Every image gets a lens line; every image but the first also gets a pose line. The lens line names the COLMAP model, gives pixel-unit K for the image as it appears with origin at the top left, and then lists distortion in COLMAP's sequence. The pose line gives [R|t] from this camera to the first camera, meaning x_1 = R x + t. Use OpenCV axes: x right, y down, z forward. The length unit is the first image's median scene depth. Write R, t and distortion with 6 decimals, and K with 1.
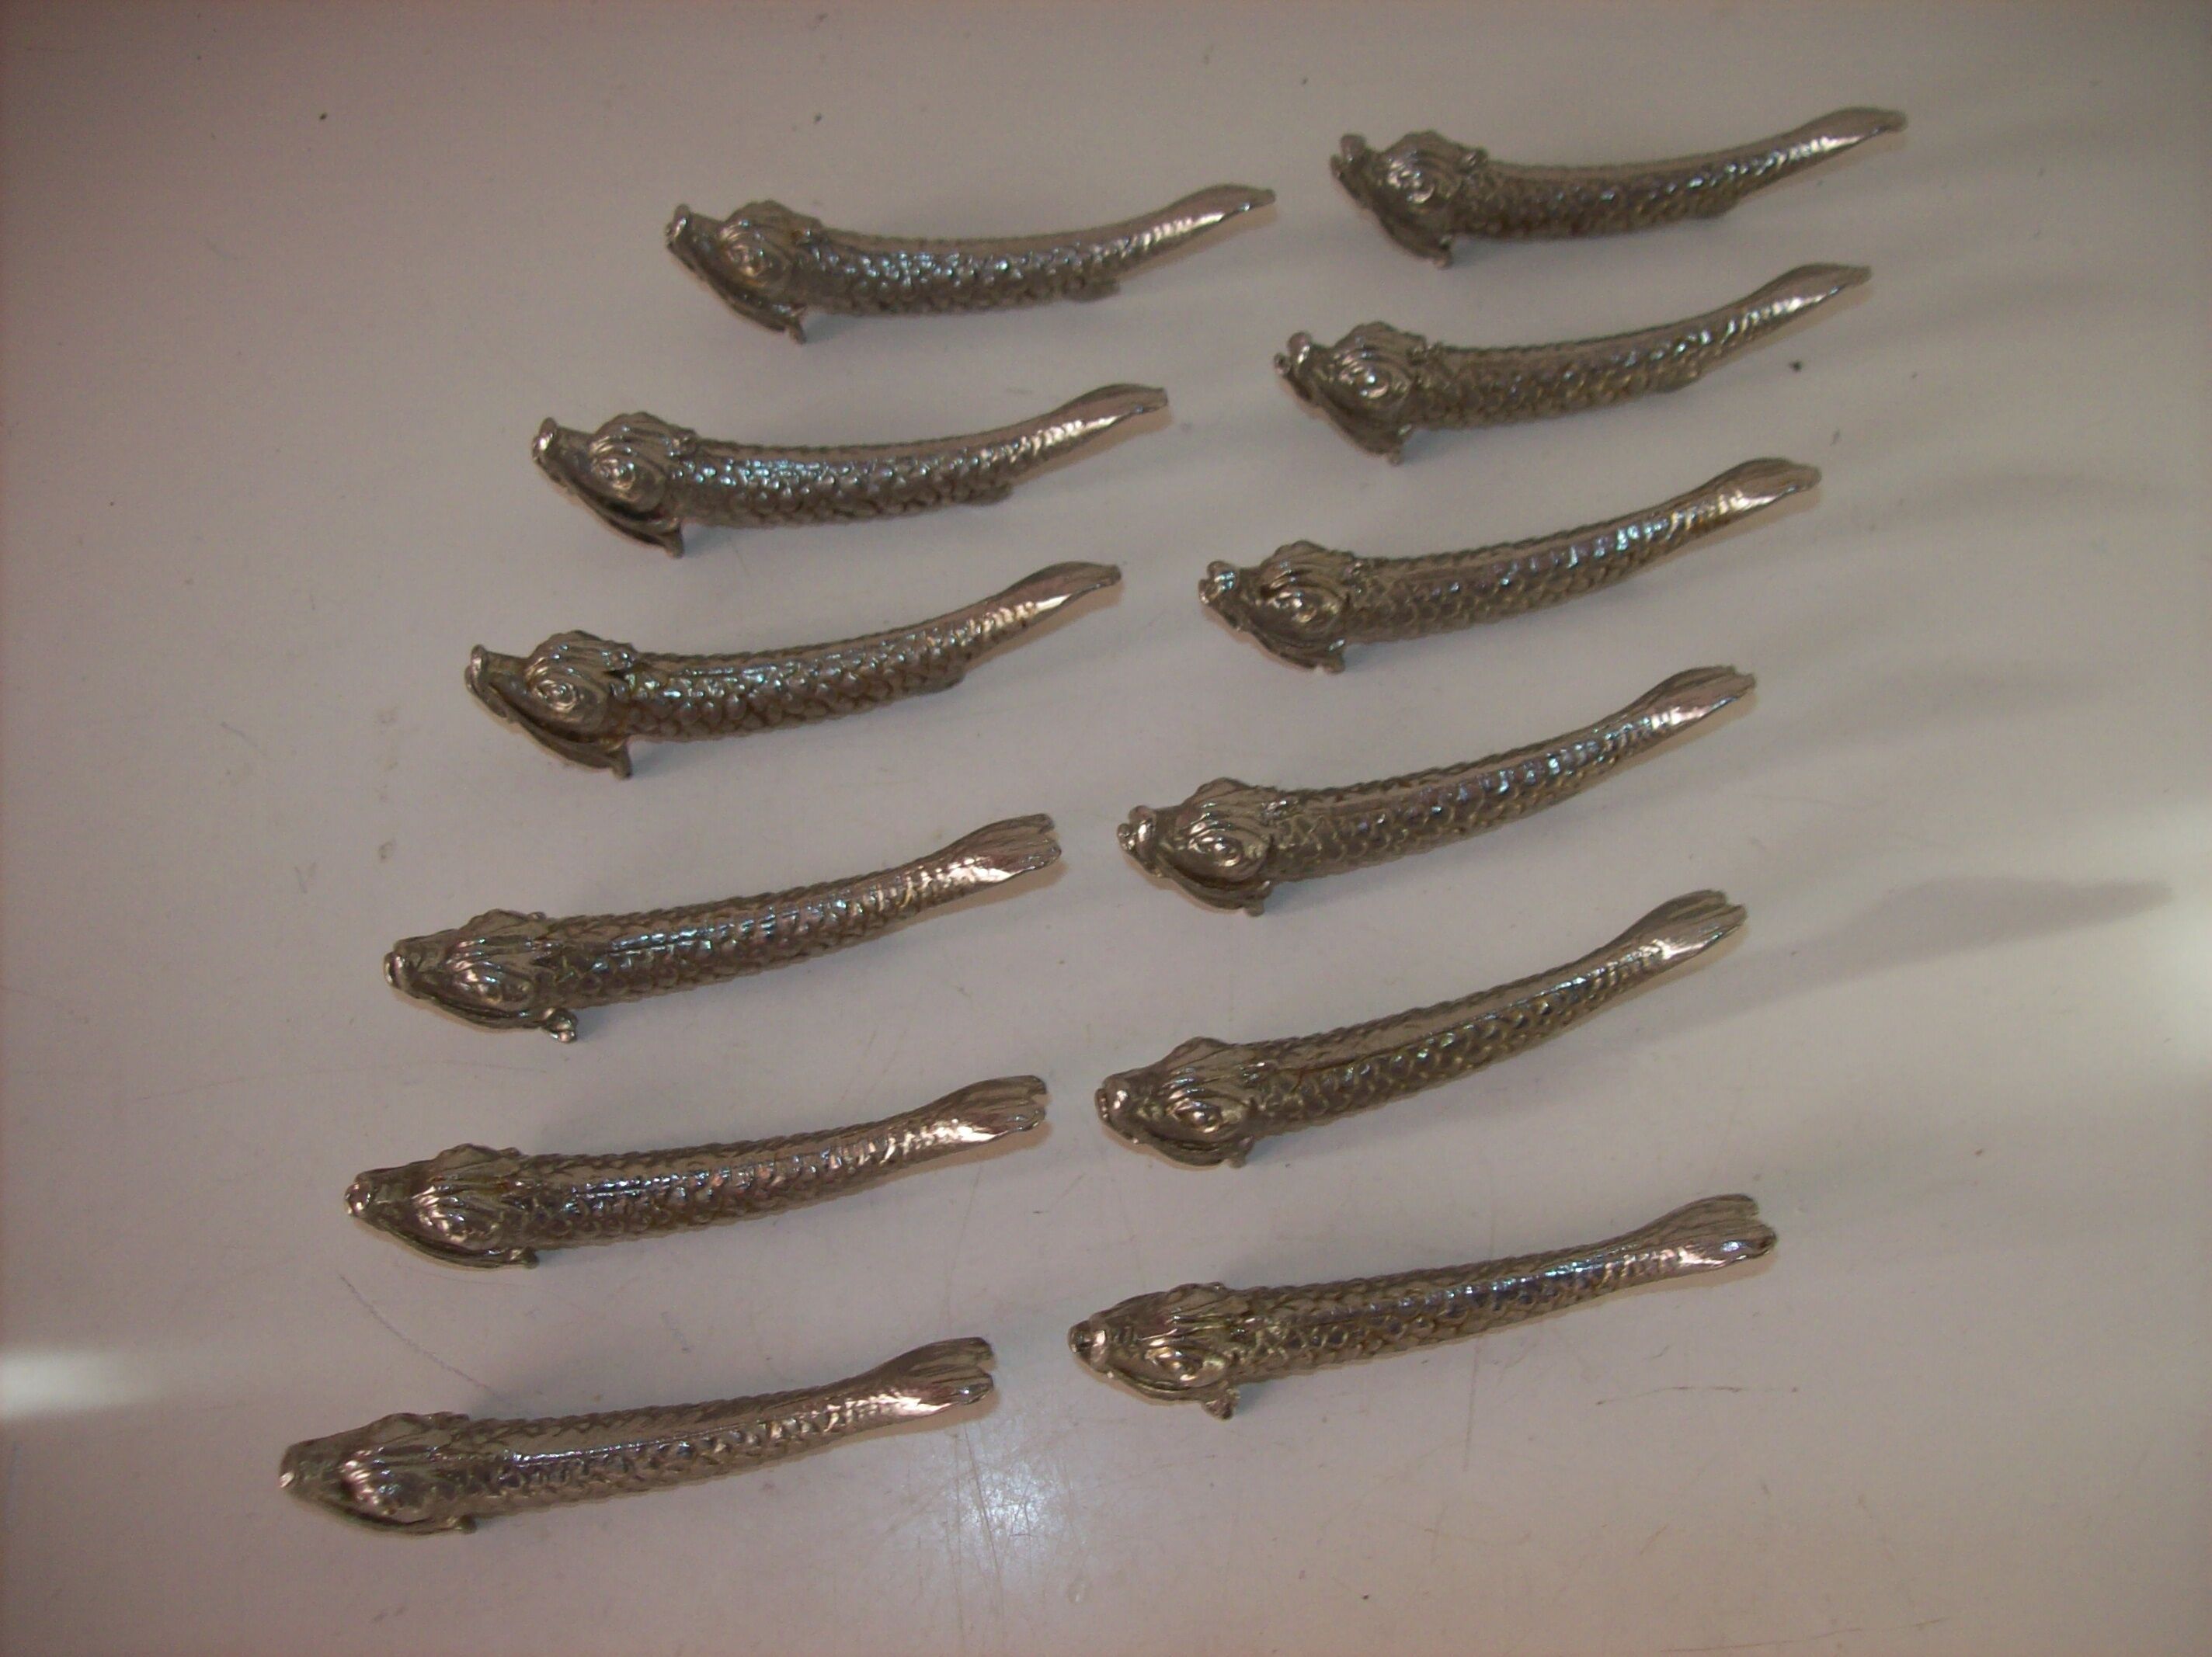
lens RADIAL K [[2285.5, 0, 1106.0], [0, 2285.5, 828.5], [0, 0, 1]] dist [-0.201943, 0.172755]
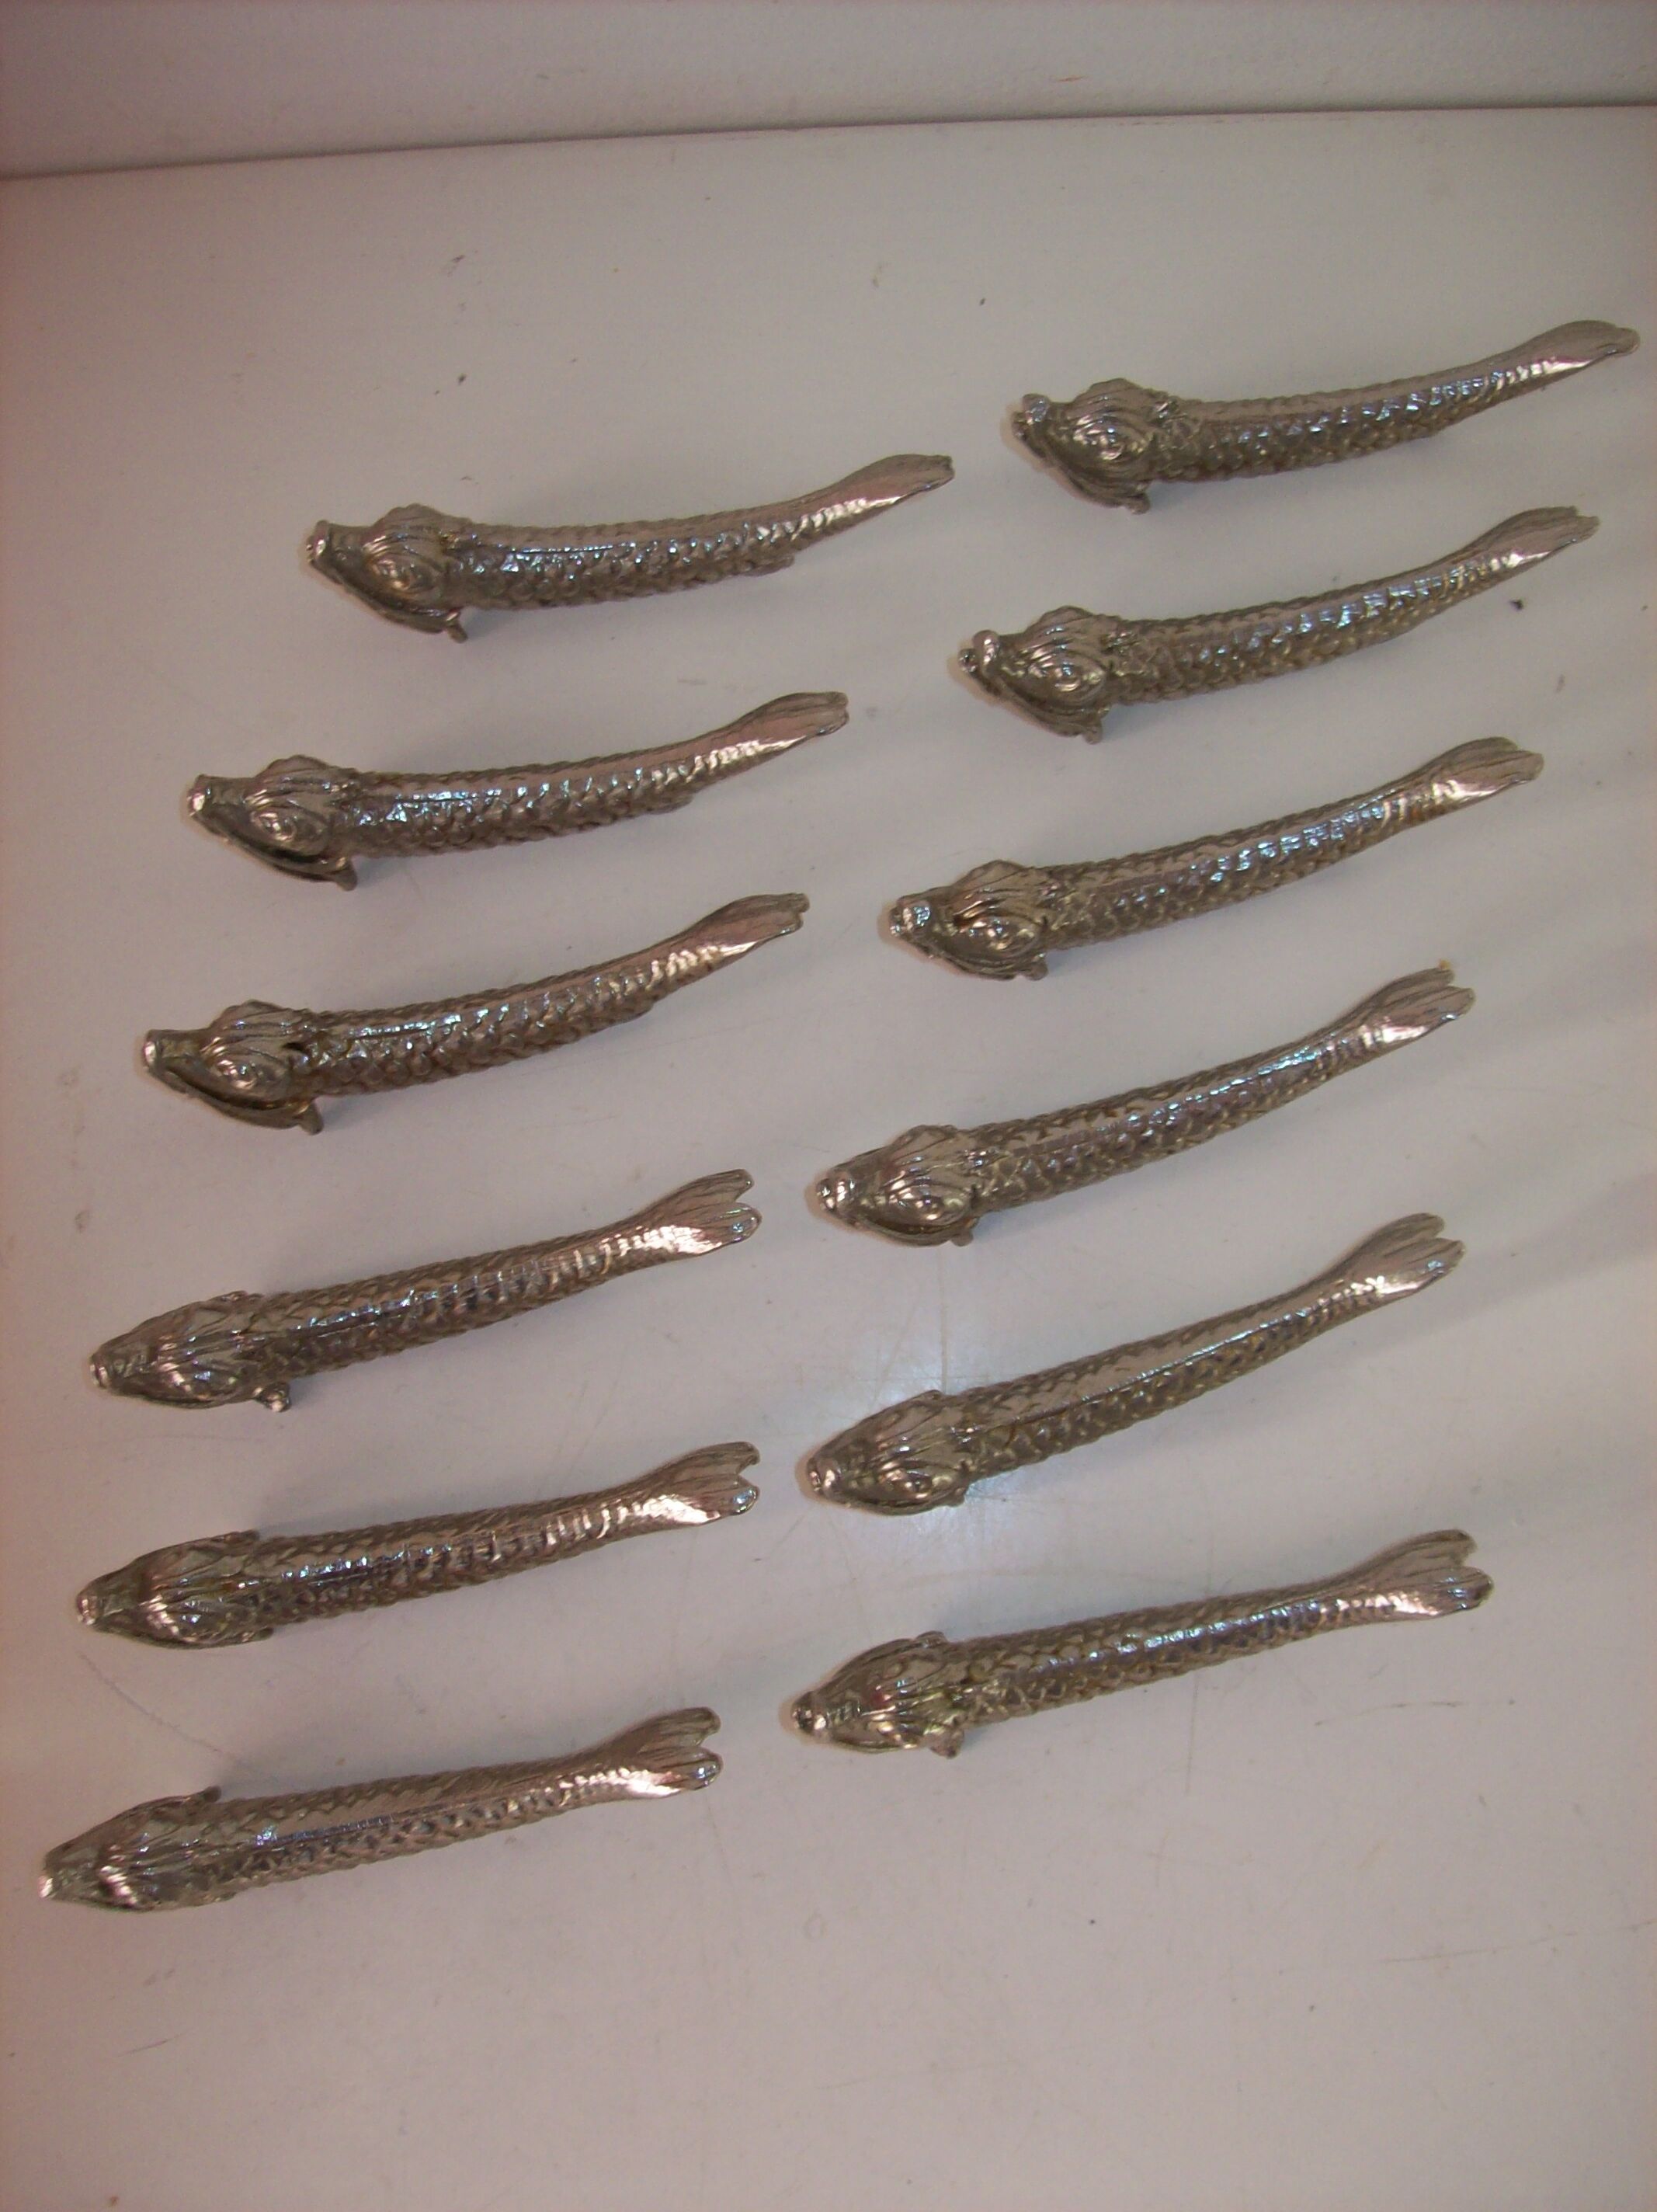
lens RADIAL K [[2285.5, 0, 788.9], [0, 2285.5, 1106.2], [0, 0, 1]] dist [-0.201943, 0.172755]
pose [[0.998126, -0.050123, -0.035110, 0.028999], [0.055256, 0.984735, 0.165058, -0.191557], [0.026301, -0.166689, 0.985659, 0.039973]]
